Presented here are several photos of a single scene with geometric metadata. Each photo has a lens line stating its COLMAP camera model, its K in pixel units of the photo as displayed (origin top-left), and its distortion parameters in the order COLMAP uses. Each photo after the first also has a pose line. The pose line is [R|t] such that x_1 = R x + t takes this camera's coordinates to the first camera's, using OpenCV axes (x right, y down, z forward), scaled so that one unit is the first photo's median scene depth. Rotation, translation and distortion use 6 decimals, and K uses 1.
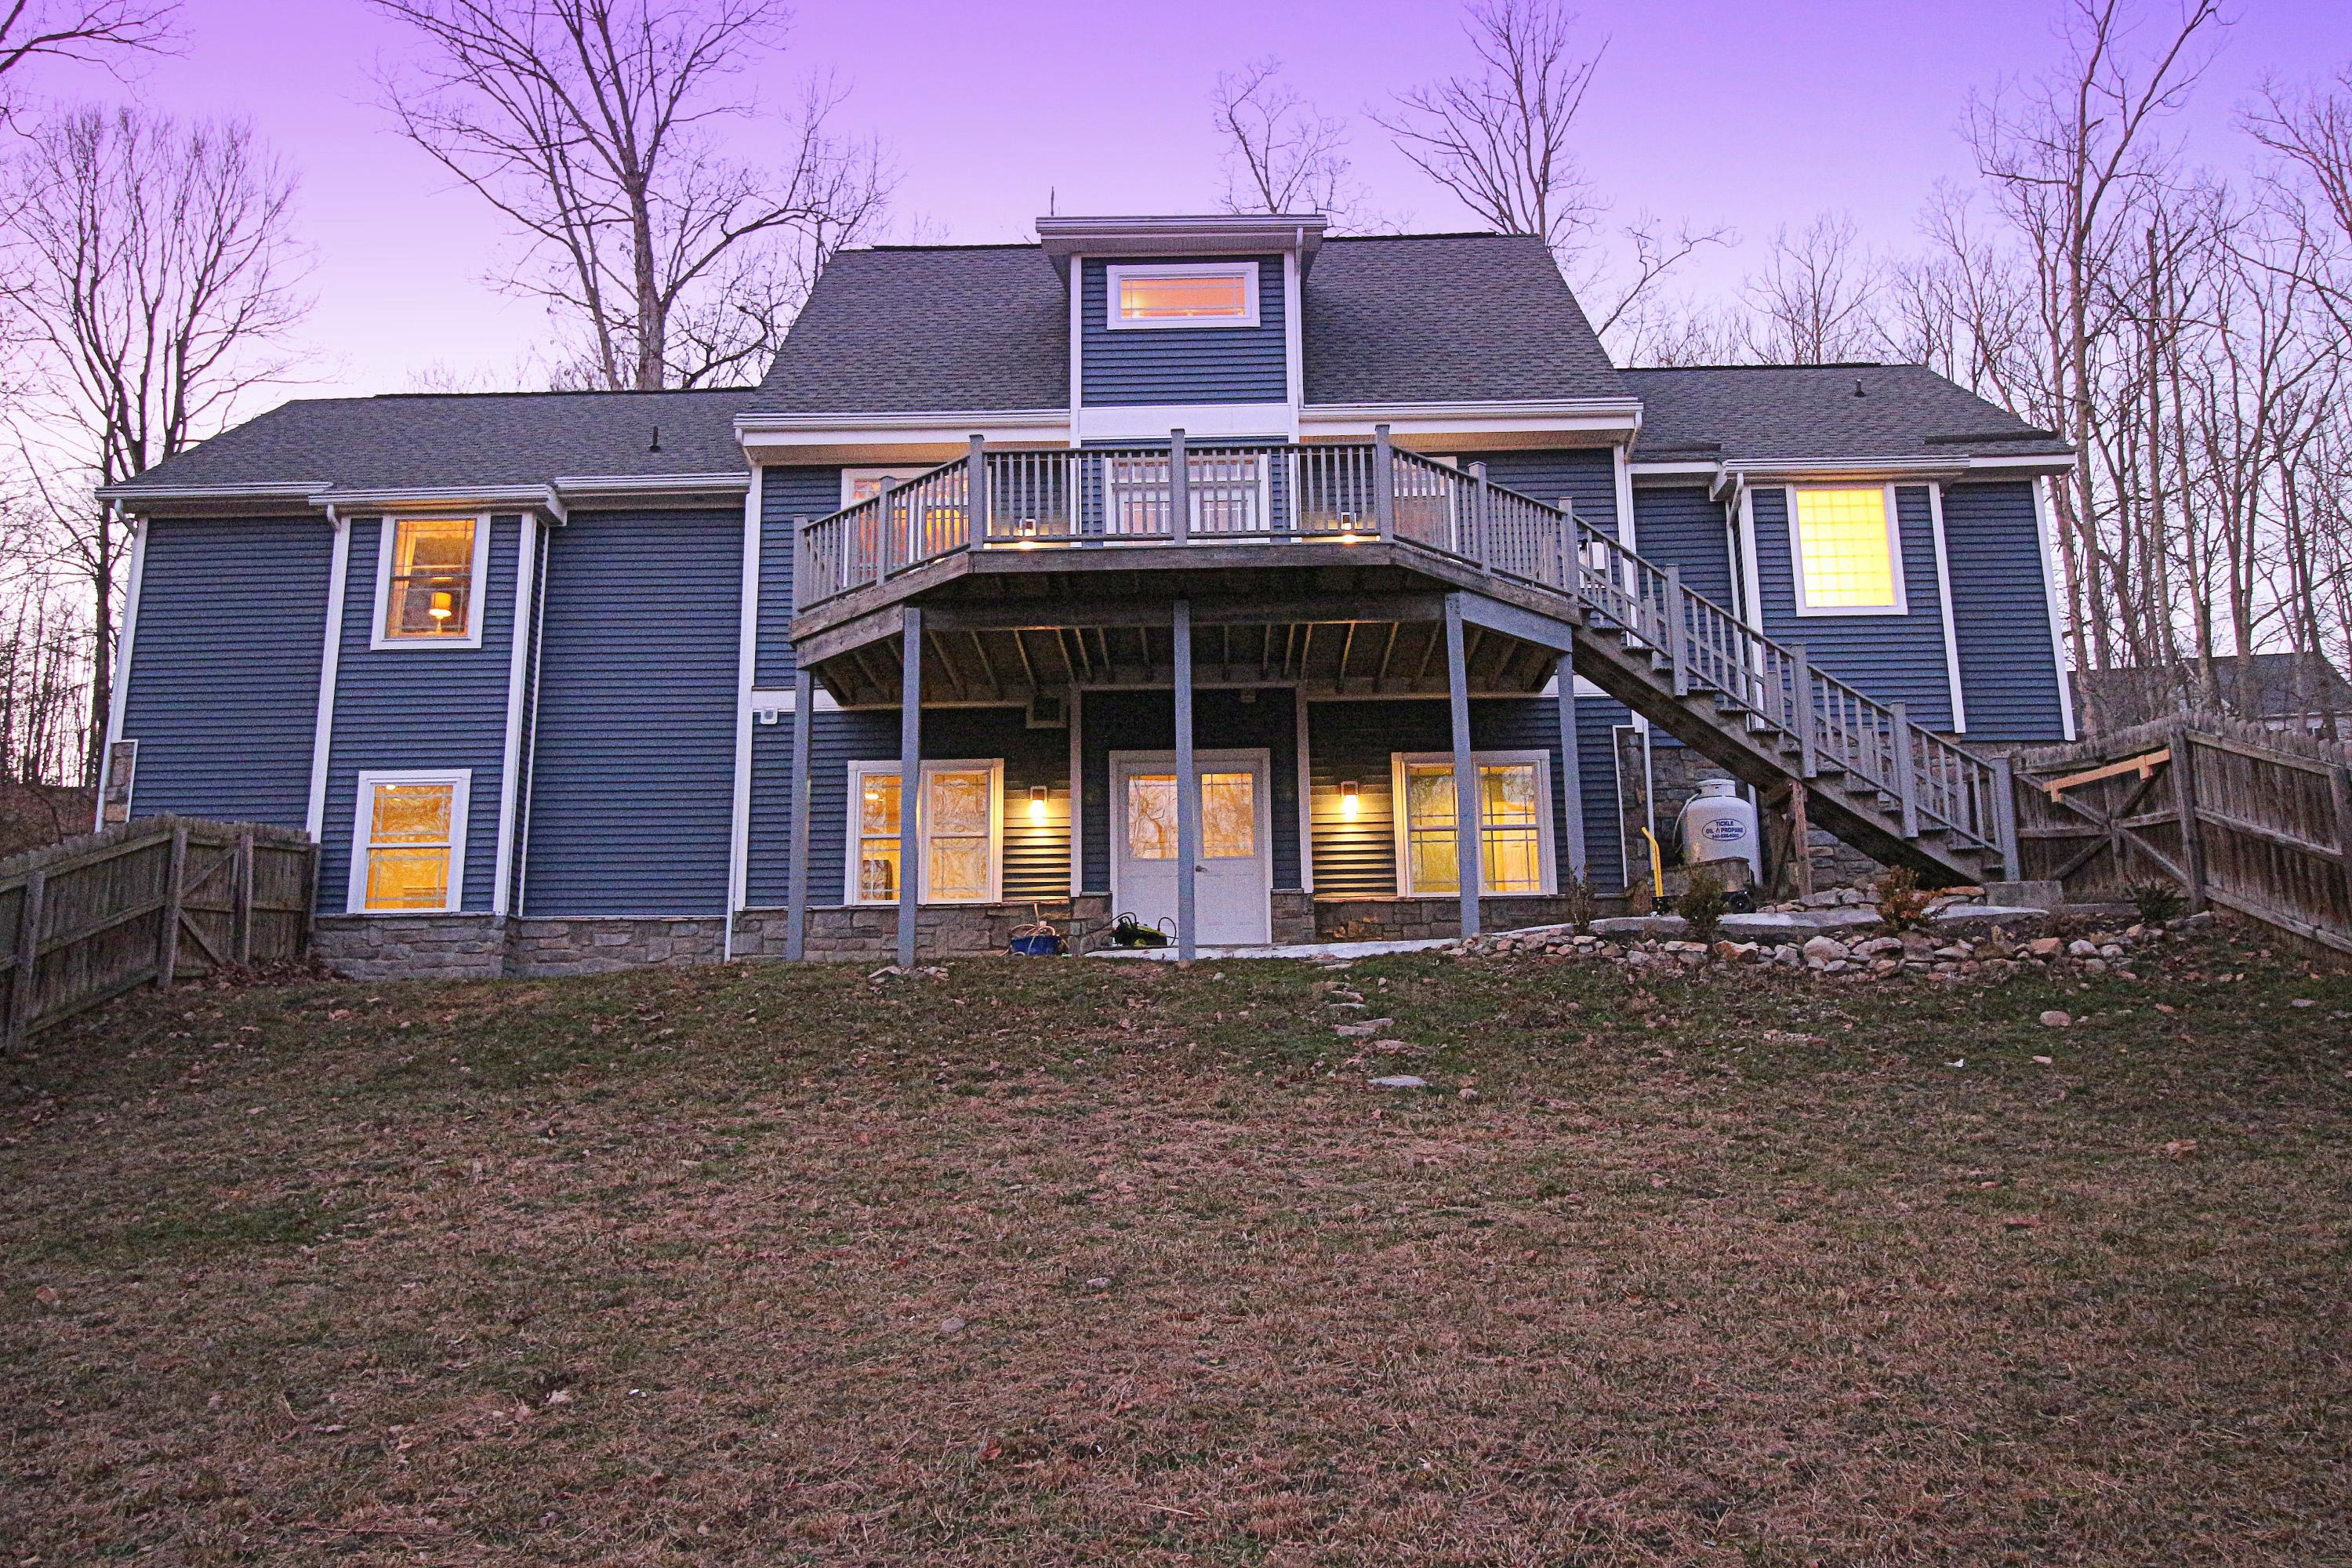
lens RADIAL K [[1841.2, 0, 1176.6], [0, 1841.2, 781.5], [0, 0, 1]] dist [0.004725, 0.005701]
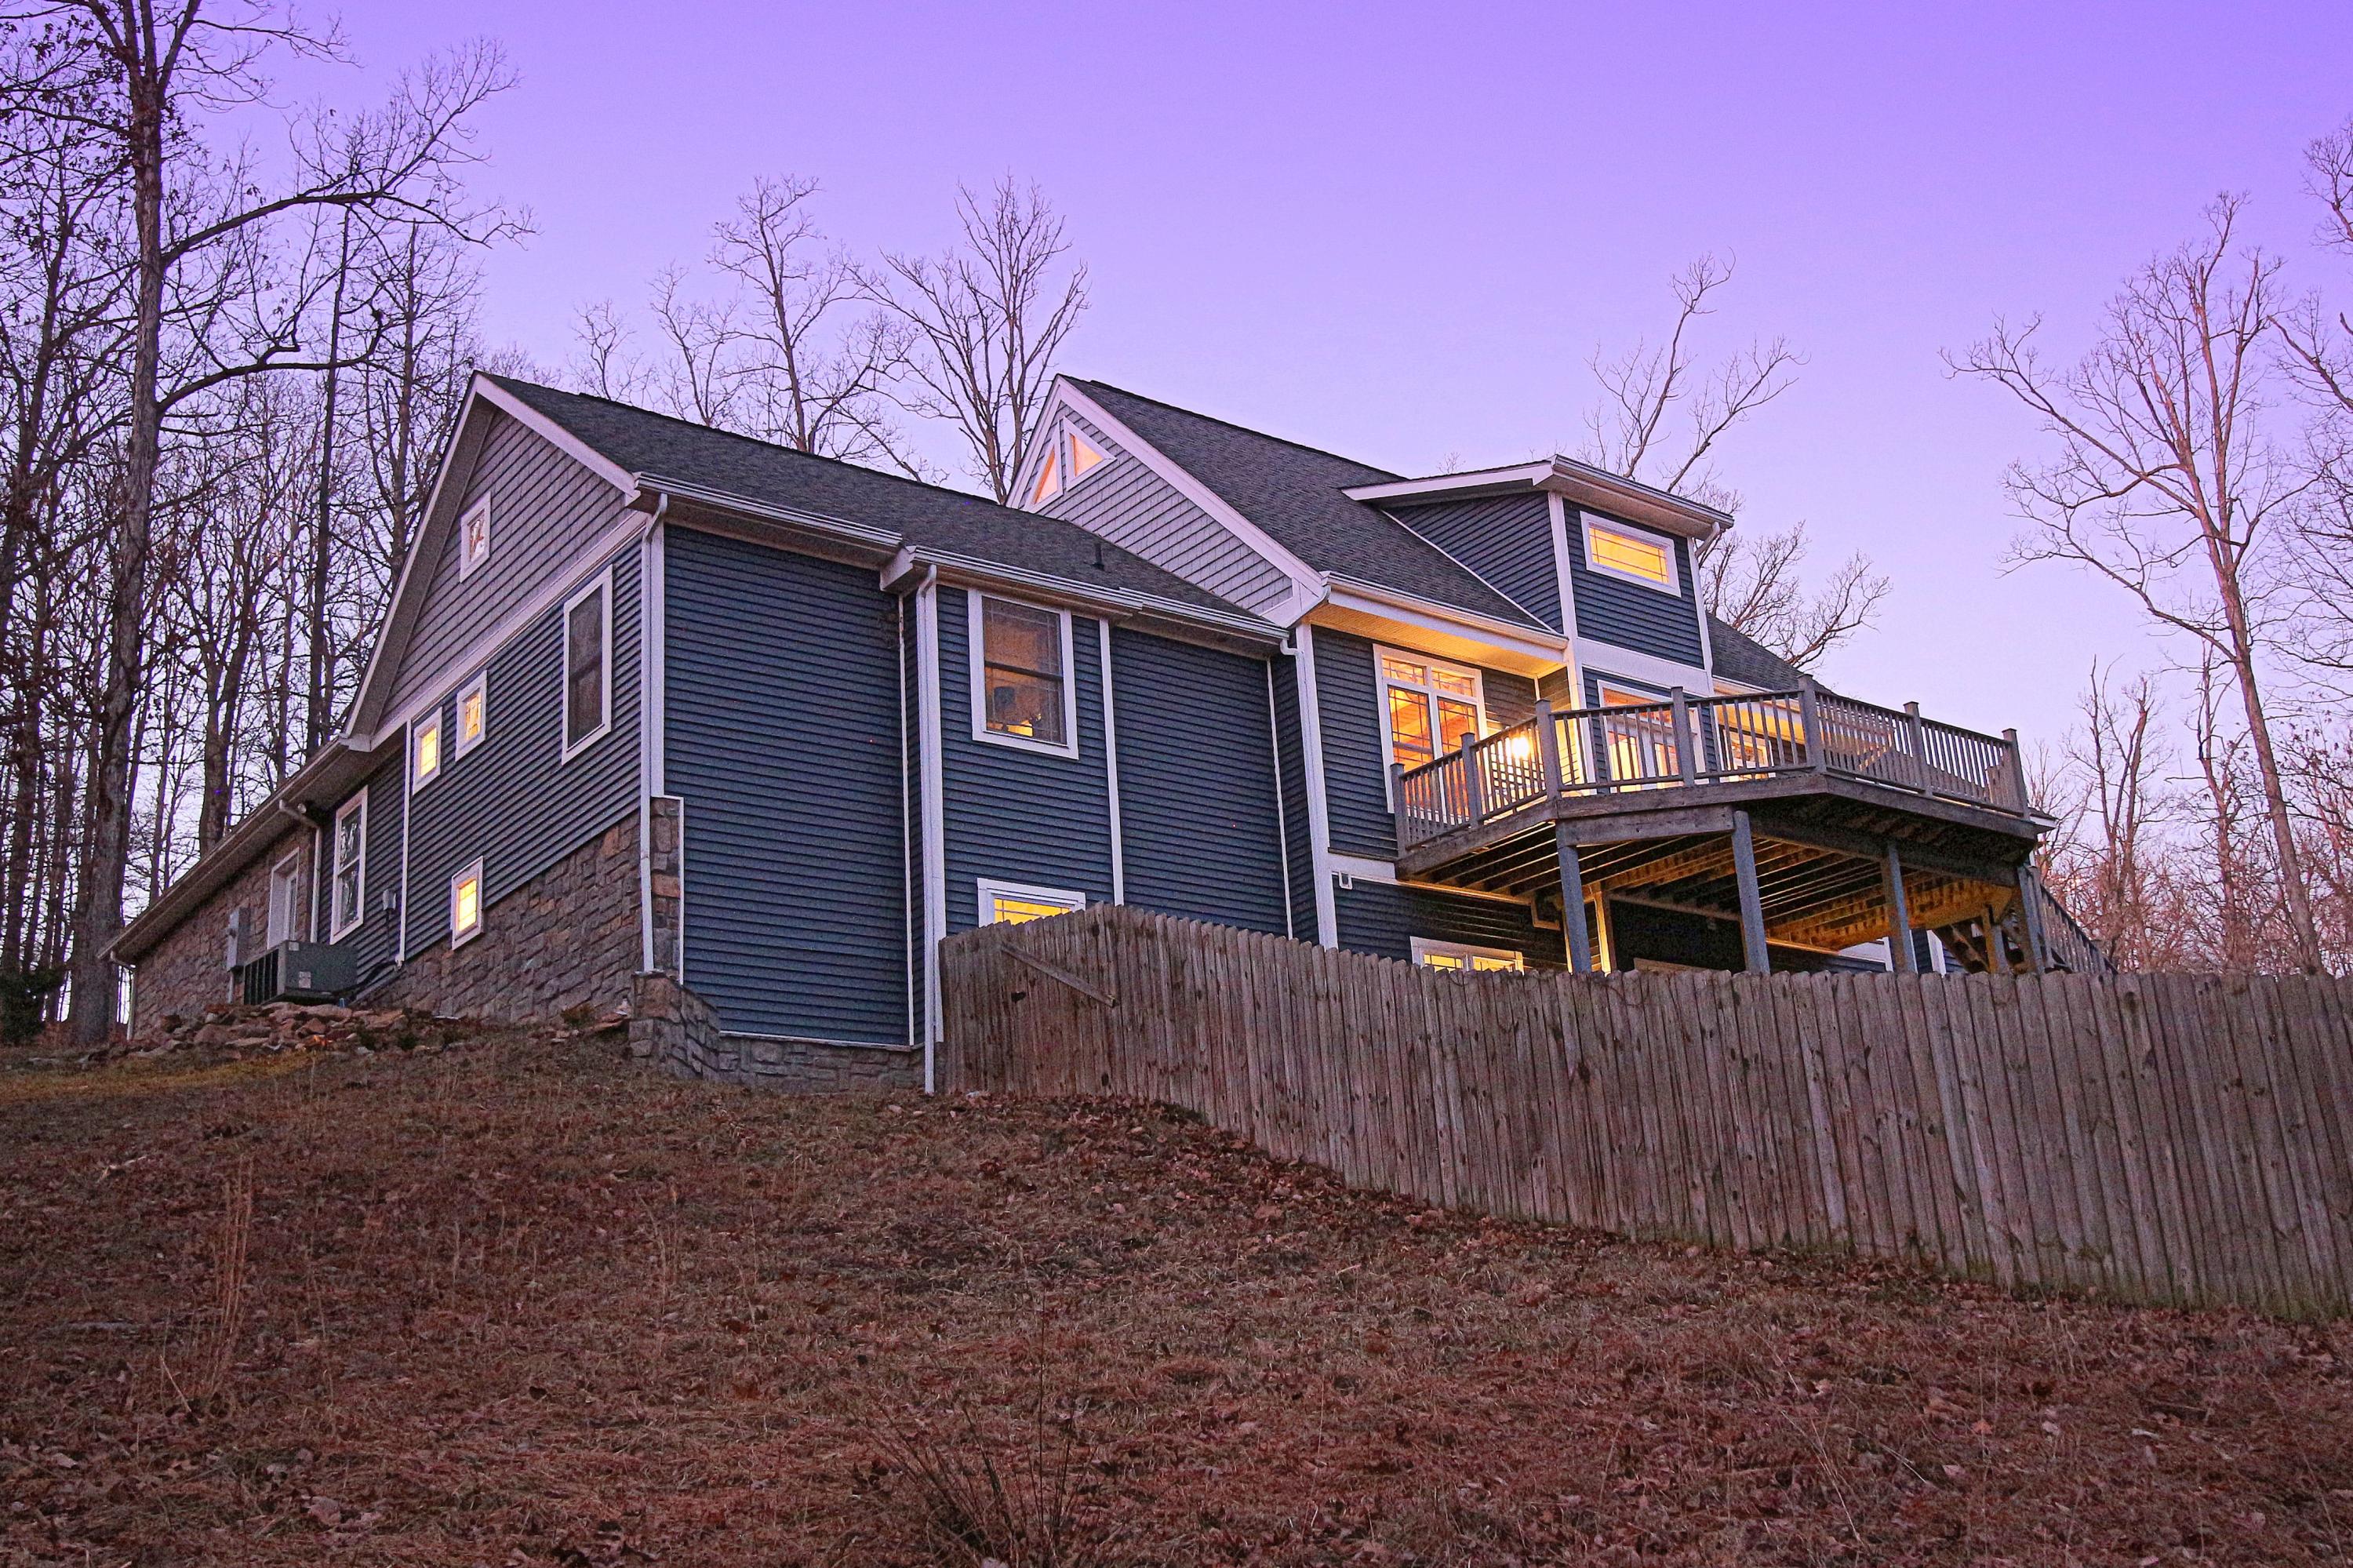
lens RADIAL K [[2391.0, 0, 1175.6], [0, 2391.0, 786.2], [0, 0, 1]] dist [0.002779, -0.000151]
pose [[0.778936, 0.162342, 0.605725, -1.060163], [-0.084335, 0.984254, -0.155340, 0.118377], [-0.621406, 0.069916, 0.780363, 0.067913]]
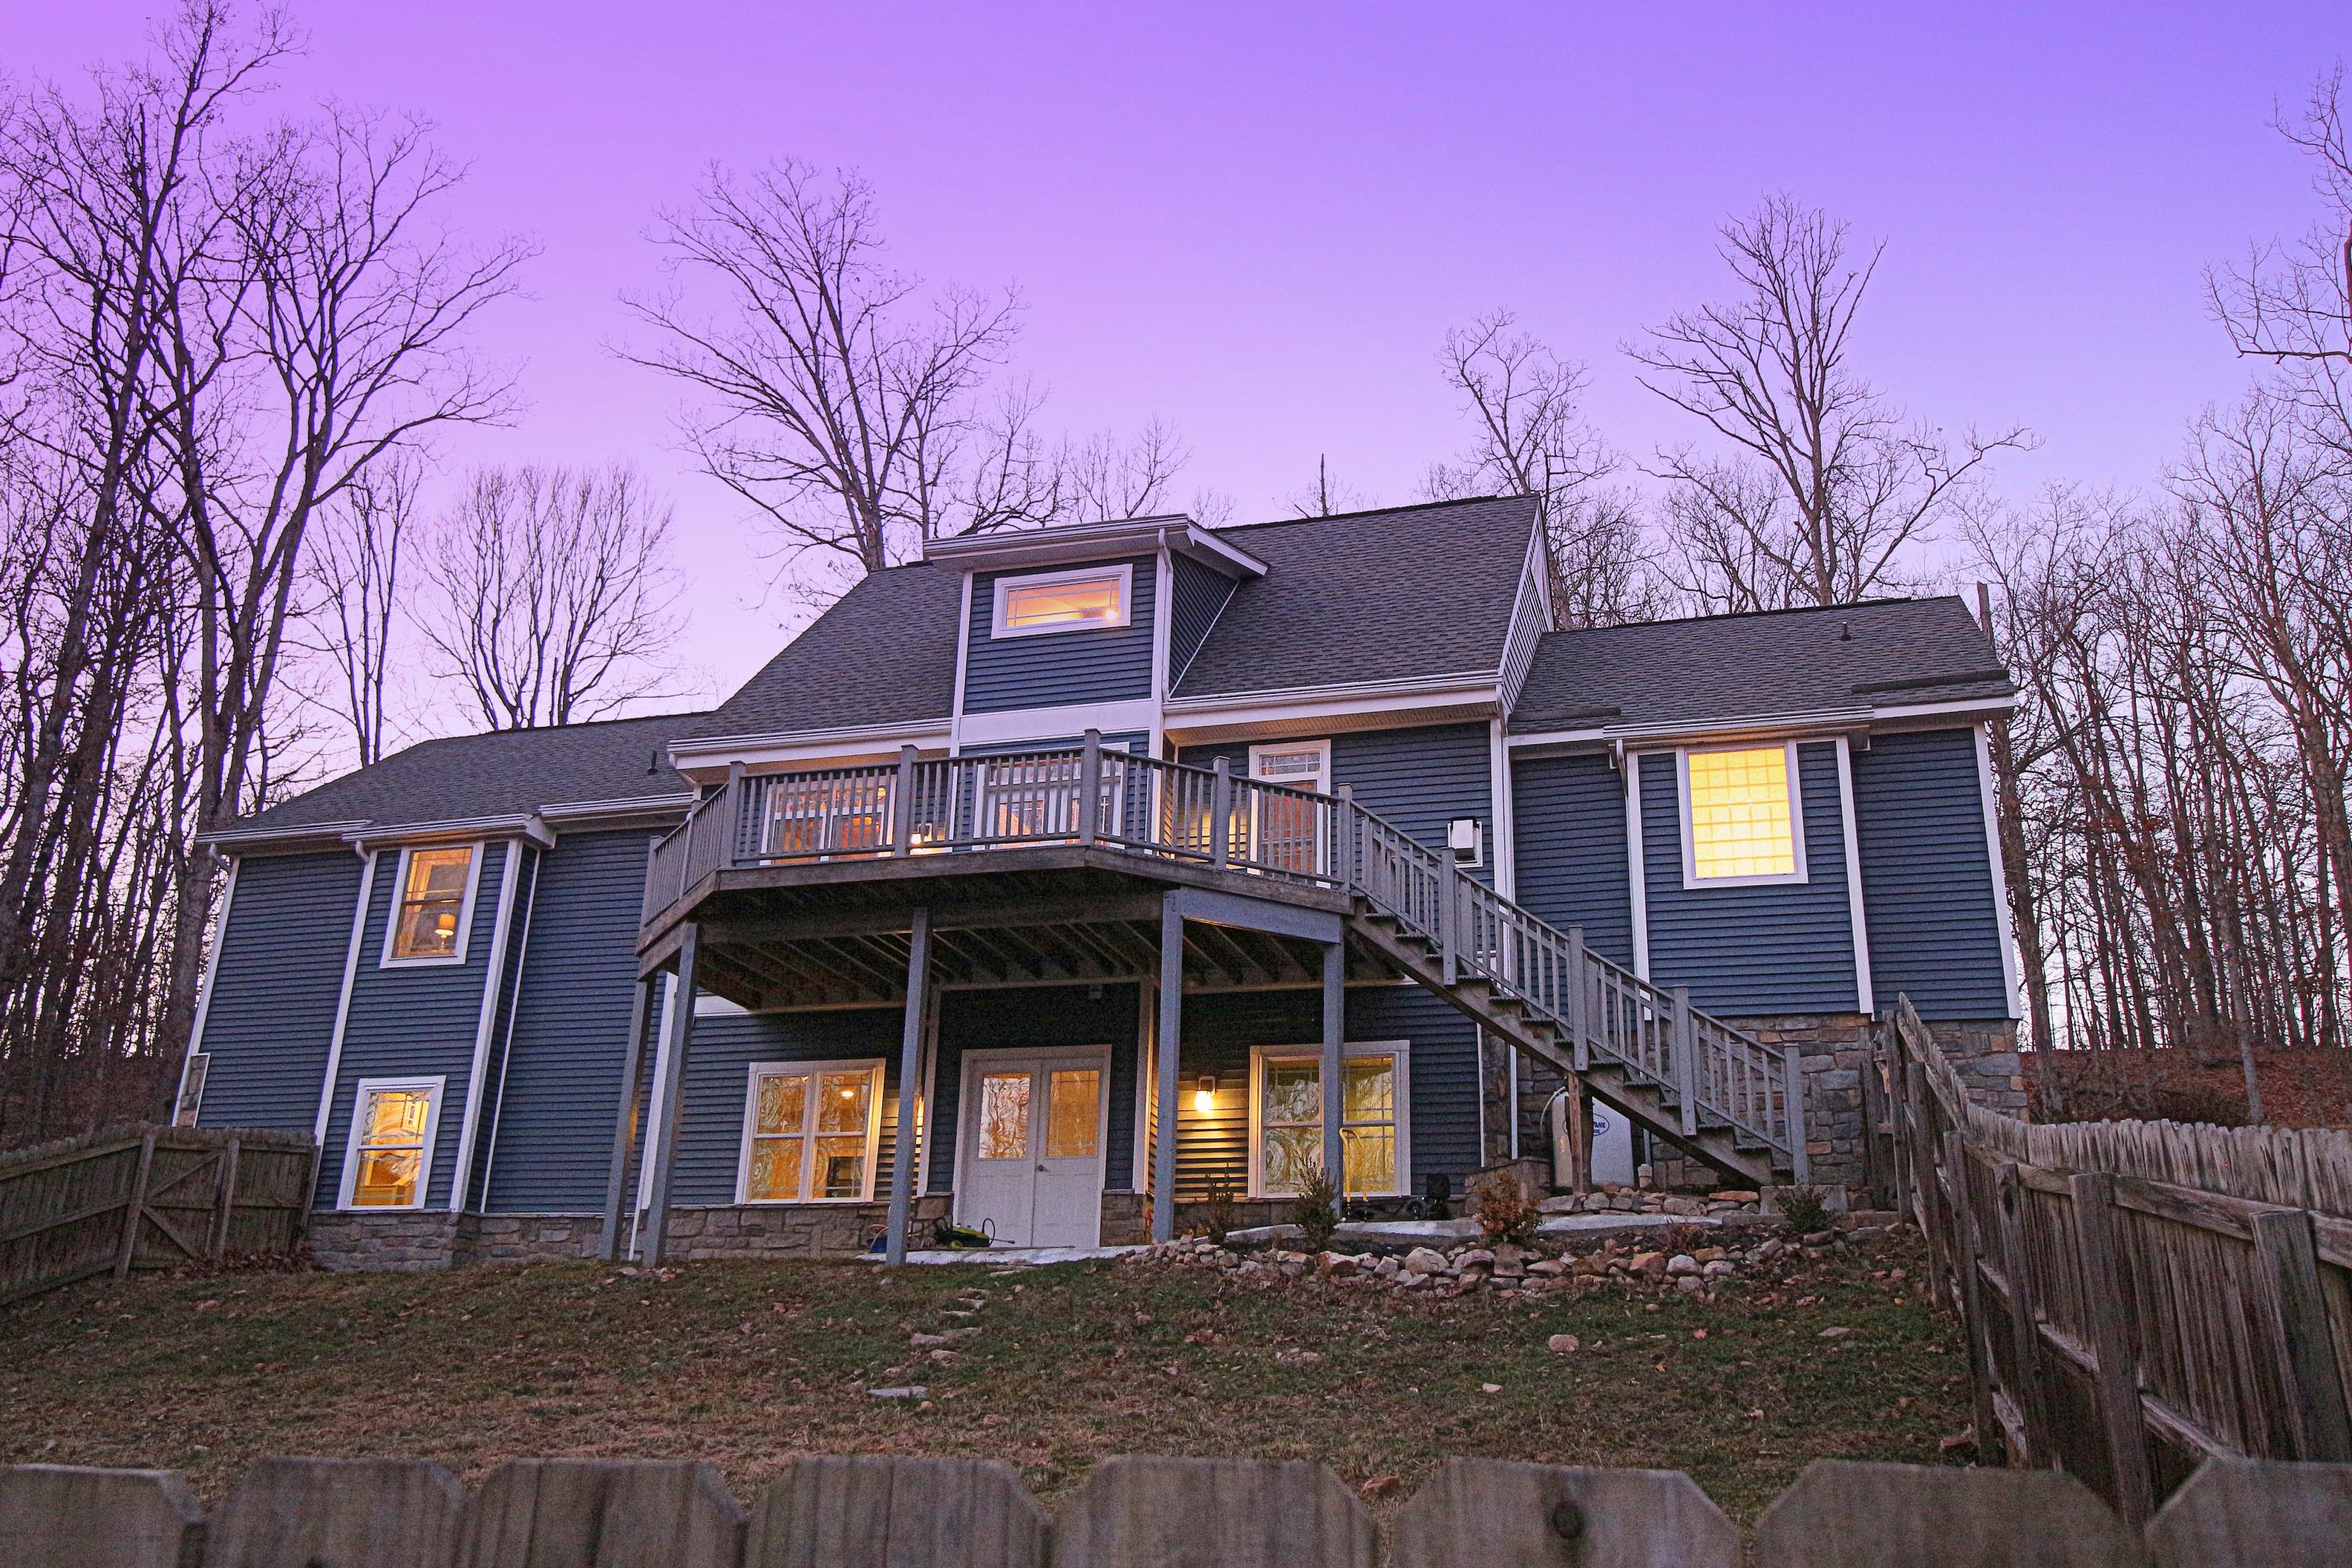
lens RADIAL K [[1972.6, 0, 1173.1], [0, 1972.6, 779.8], [0, 0, 1]] dist [0.009479, -0.002765]
pose [[0.960721, -0.054090, -0.272193, 0.363029], [0.016277, 0.990116, -0.139305, -0.010247], [0.277038, 0.129403, 0.952106, -0.021460]]
